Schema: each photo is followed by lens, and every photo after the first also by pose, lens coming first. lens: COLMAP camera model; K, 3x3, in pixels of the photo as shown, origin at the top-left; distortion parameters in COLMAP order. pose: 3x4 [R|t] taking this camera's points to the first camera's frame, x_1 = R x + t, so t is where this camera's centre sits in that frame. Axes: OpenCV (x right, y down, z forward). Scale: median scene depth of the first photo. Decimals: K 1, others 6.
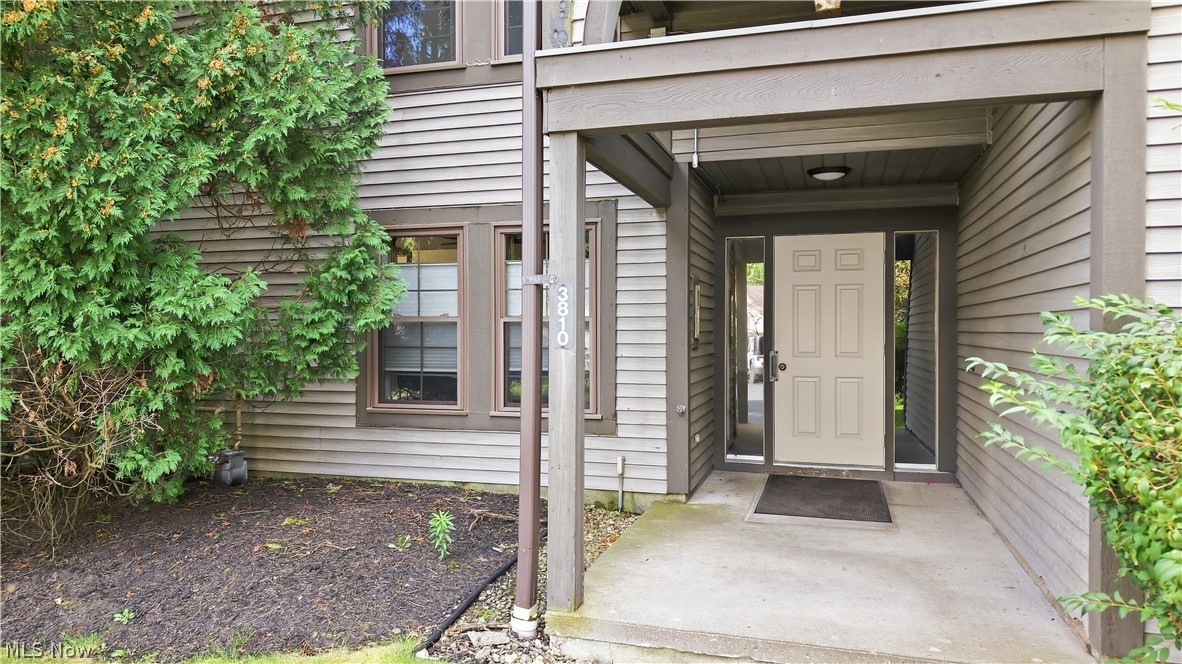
lens RADIAL K [[791.0, 0, 591.4], [0, 791.0, 332.7], [0, 0, 1]] dist [0.047682, -0.053540]
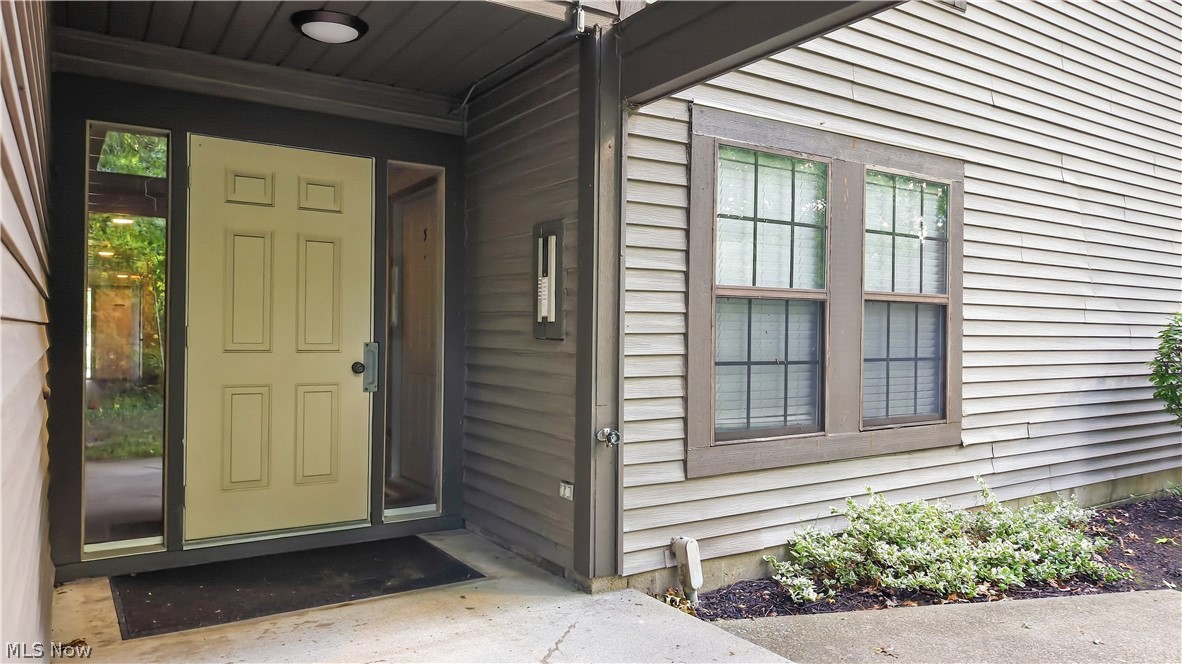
lens RADIAL K [[791.0, 0, 585.0], [0, 791.0, 330.5], [0, 0, 1]] dist [0.047682, -0.053540]
pose [[0.642807, 0.004834, 0.766013, -0.019355], [-0.003707, 0.999988, -0.003199, 0.014376], [-0.766019, -0.000784, 0.642818, 0.437907]]
